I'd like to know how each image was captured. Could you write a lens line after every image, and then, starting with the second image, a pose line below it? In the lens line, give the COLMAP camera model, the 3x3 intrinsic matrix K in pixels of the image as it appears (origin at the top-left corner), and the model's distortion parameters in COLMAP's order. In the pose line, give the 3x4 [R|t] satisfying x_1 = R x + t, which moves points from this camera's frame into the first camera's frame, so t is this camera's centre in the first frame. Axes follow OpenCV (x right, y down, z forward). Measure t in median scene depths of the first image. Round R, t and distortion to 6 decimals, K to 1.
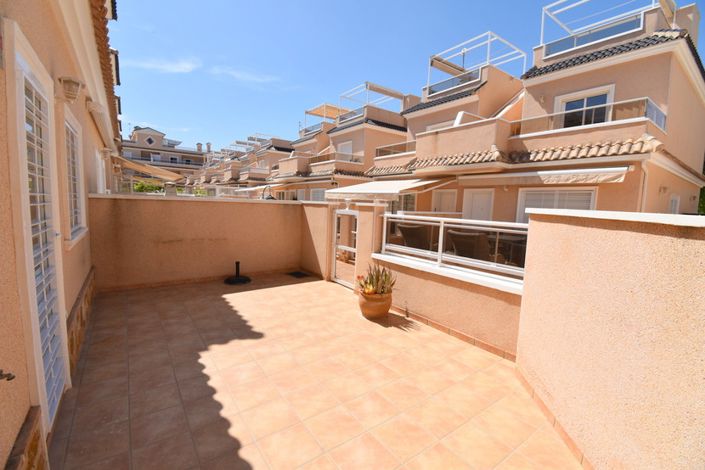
lens RADIAL K [[310.6, 0, 352.4], [0, 310.6, 234.5], [0, 0, 1]] dist [-0.012190, -0.007187]
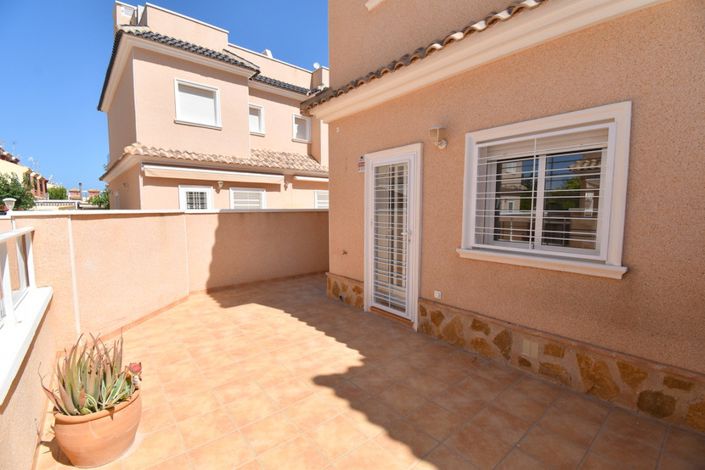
lens RADIAL K [[310.6, 0, 355.6], [0, 310.6, 237.7], [0, 0, 1]] dist [-0.012190, -0.007187]
pose [[-0.996645, -0.032177, -0.075256, -0.347576], [-0.046389, 0.979605, 0.195504, -0.212788], [0.067431, 0.198339, -0.977811, 1.841950]]
